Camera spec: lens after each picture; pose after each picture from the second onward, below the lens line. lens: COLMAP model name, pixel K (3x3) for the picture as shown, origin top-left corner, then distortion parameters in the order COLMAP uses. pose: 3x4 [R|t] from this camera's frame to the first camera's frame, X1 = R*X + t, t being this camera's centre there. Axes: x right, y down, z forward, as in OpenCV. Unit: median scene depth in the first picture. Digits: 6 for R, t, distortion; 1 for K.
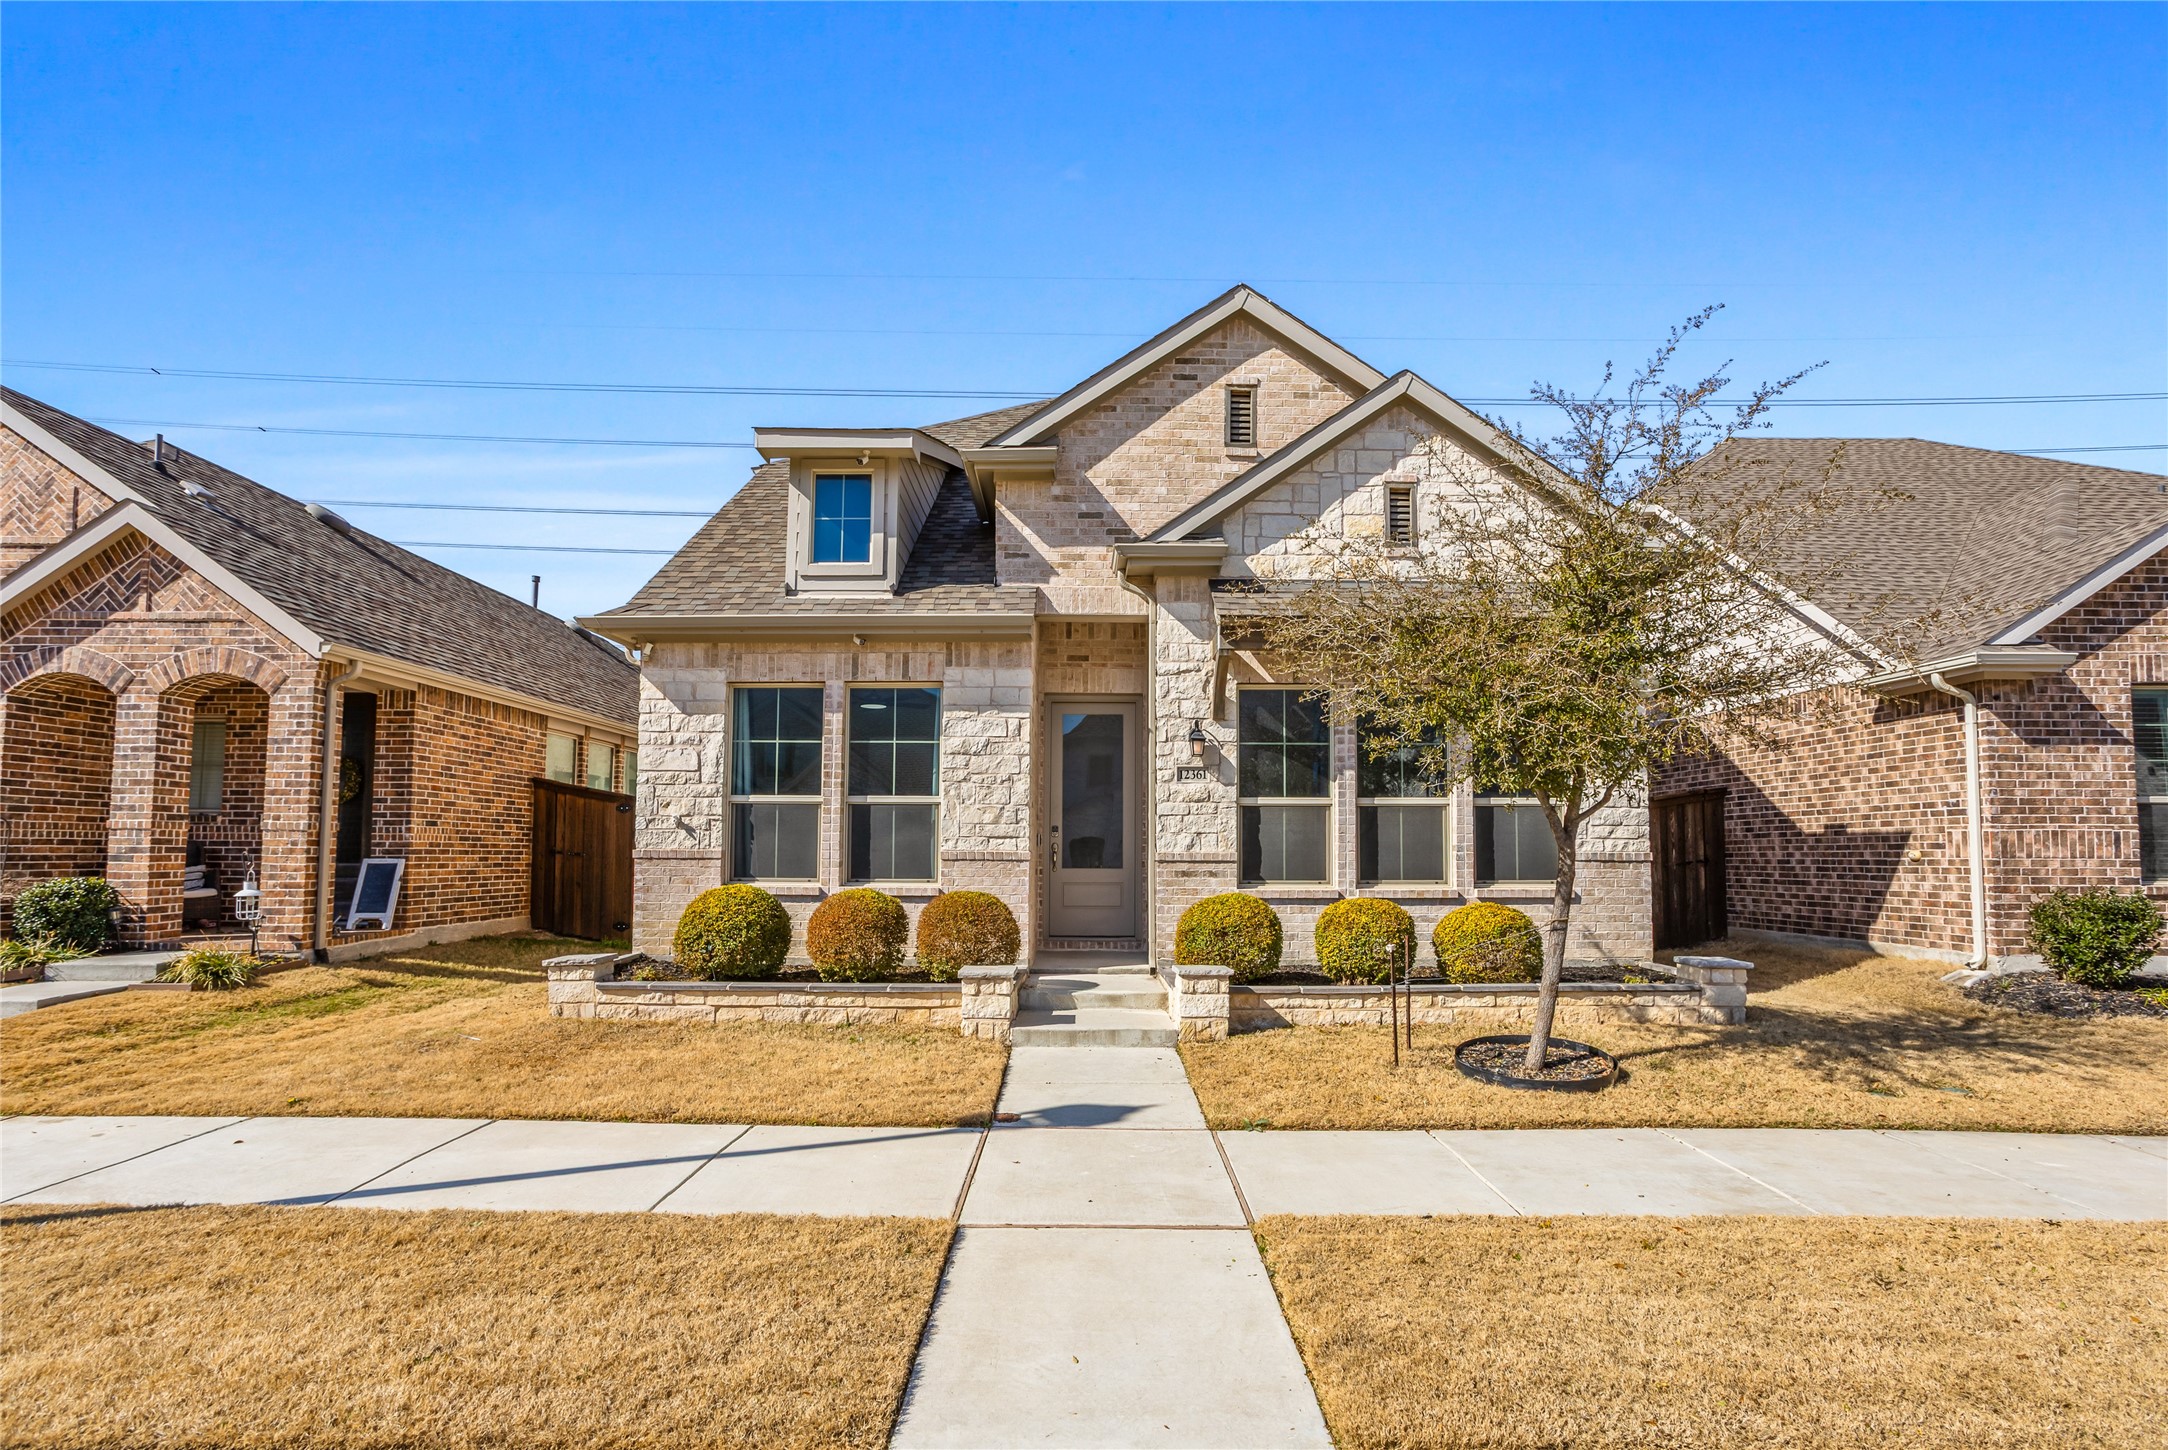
lens RADIAL K [[1097.7, 0, 1083.3], [0, 1097.7, 783.9], [0, 0, 1]] dist [-0.052698, 0.032779]
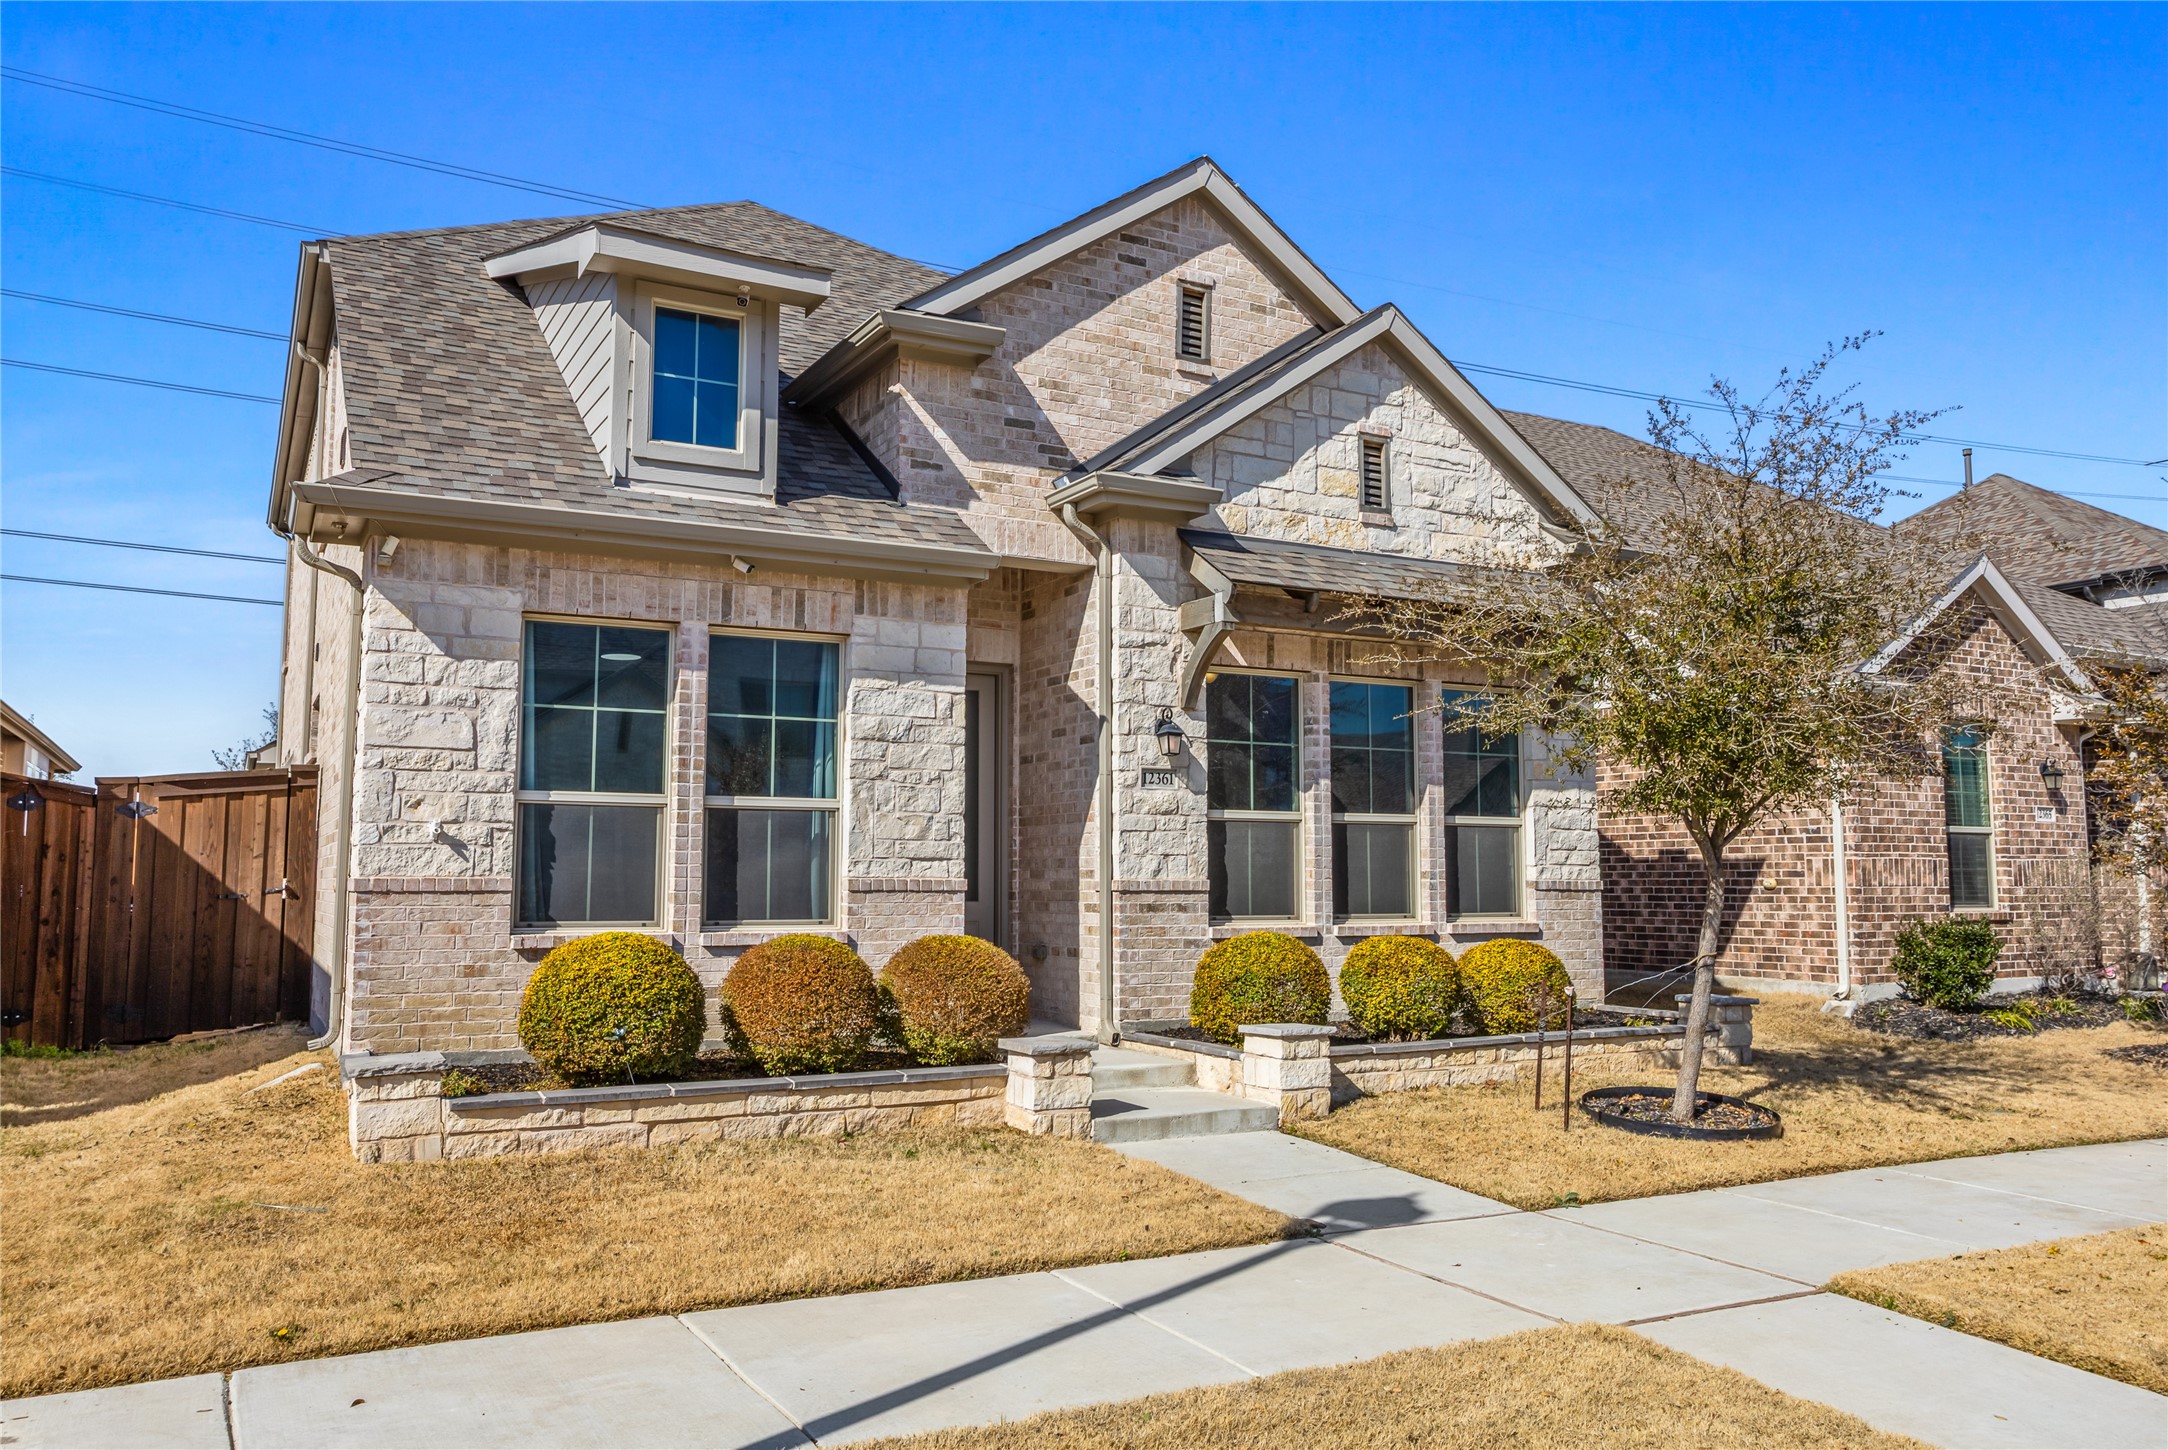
lens RADIAL K [[1566.2, 0, 1084.0], [0, 1566.2, 725.0], [0, 0, 1]] dist [0.000372, 0.000440]
pose [[0.884219, 0.044690, 0.464931, -0.455750], [-0.028335, 0.998711, -0.042108, 0.001528], [-0.466213, 0.024059, 0.884345, 0.050154]]
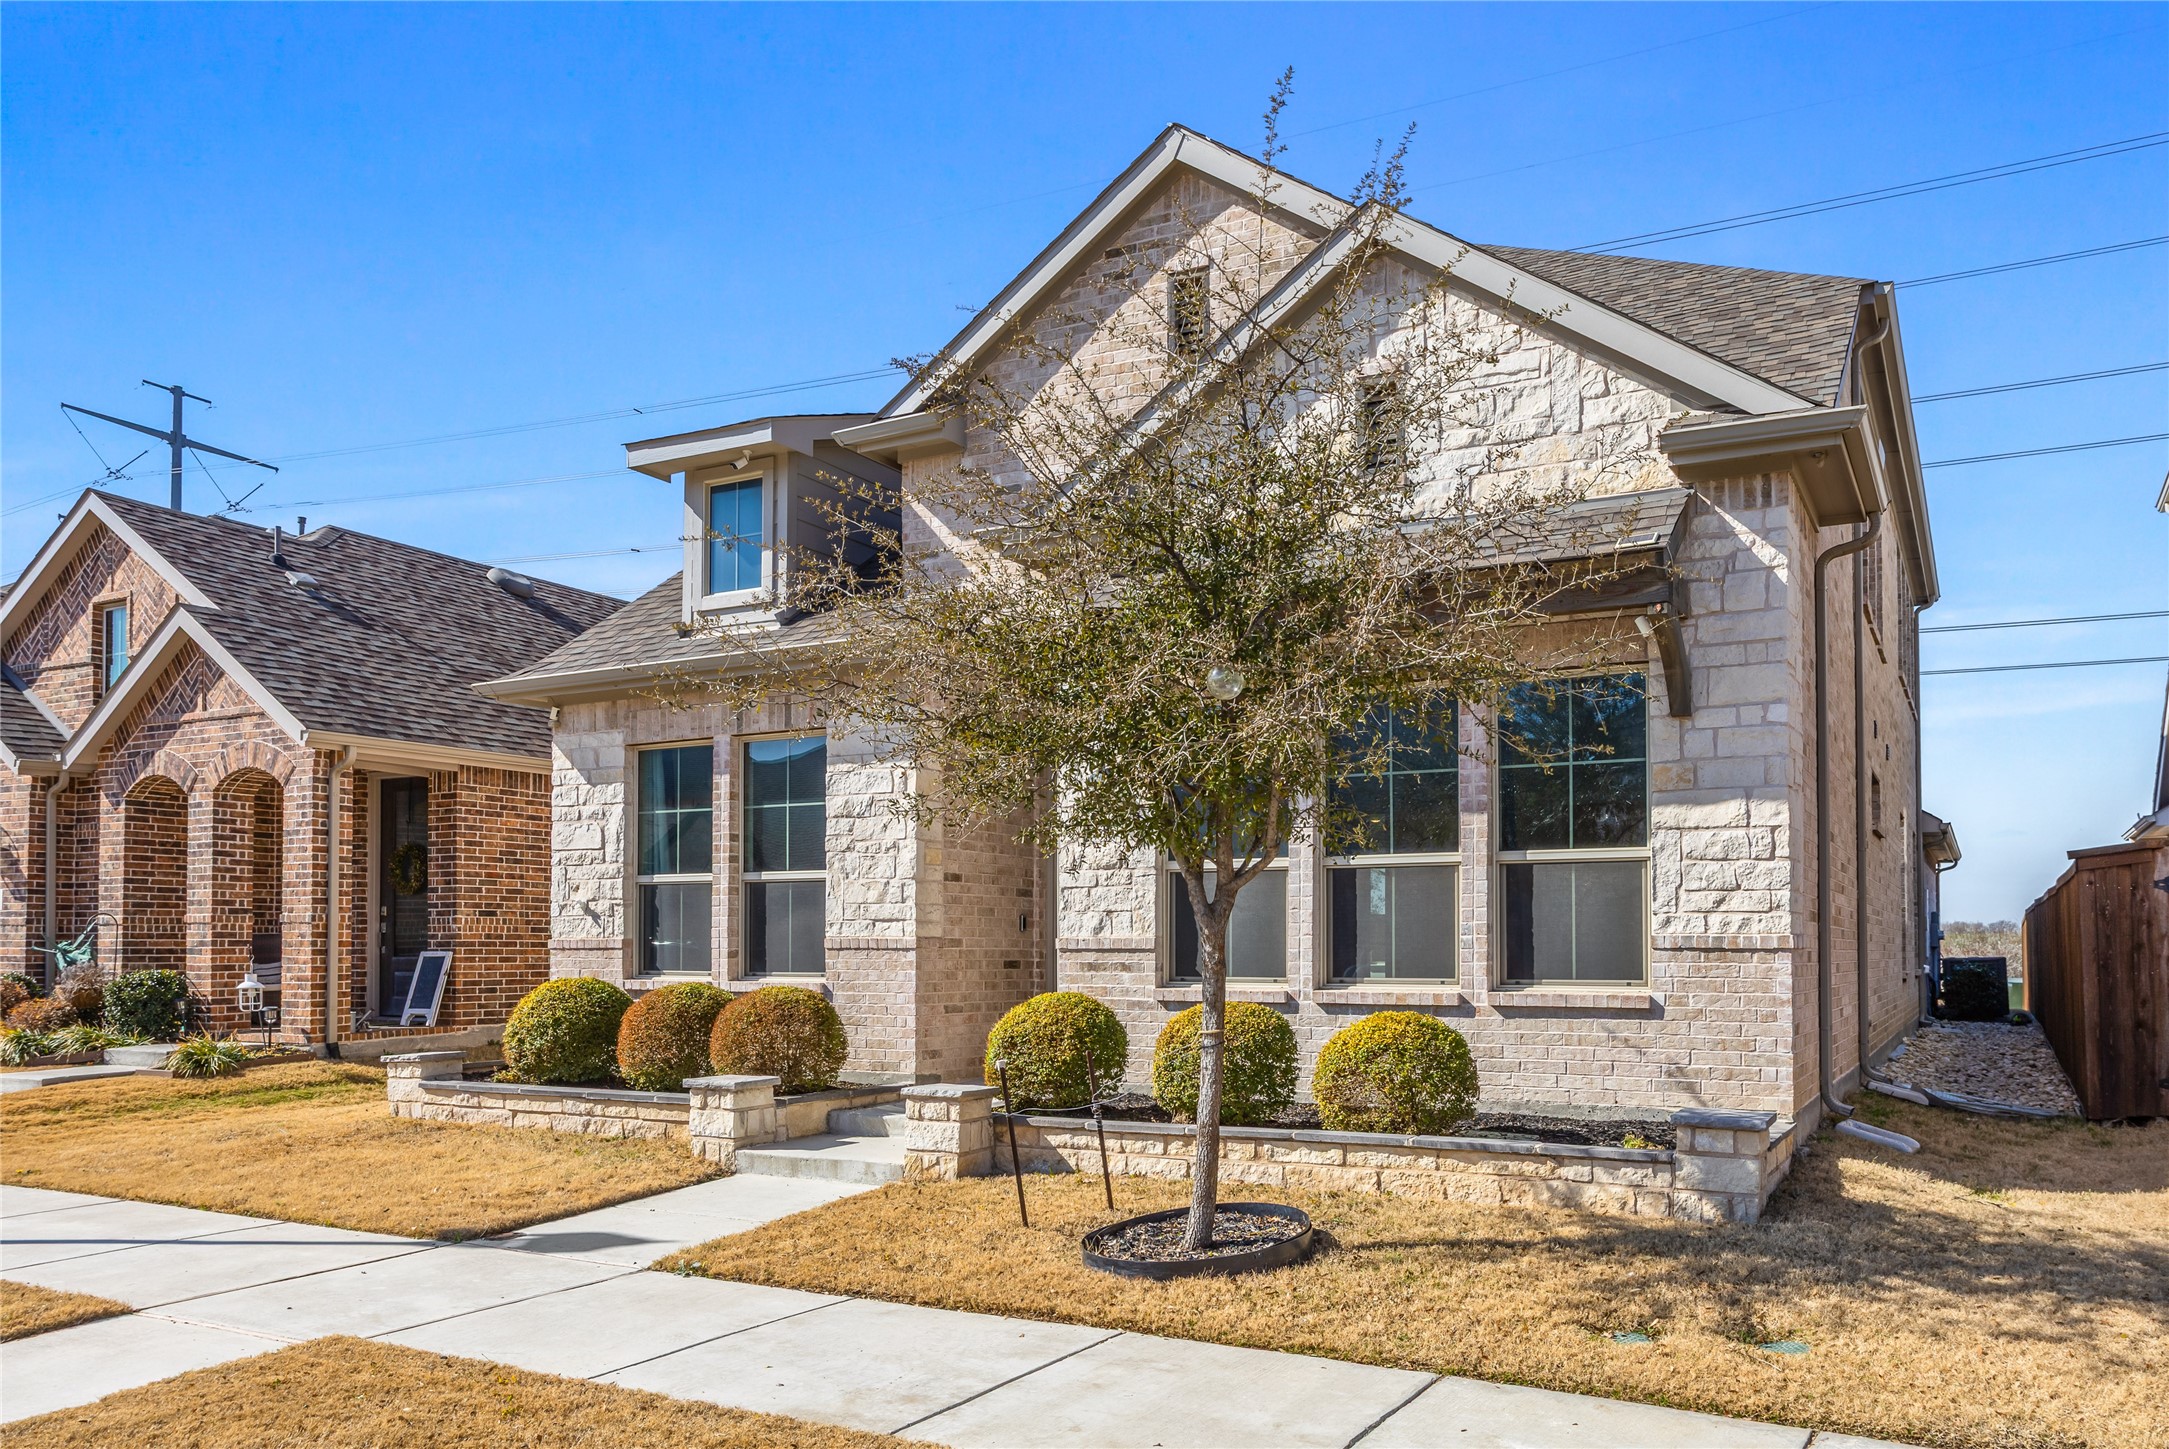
lens RADIAL K [[1581.4, 0, 1084.1], [0, 1581.4, 900.8], [0, 0, 1]] dist [0.004062, 0.001406]
pose [[0.879335, -0.017436, -0.475885, 0.585874], [0.033680, 0.999104, 0.025626, 0.010096], [0.475012, -0.038562, 0.879134, 0.064334]]
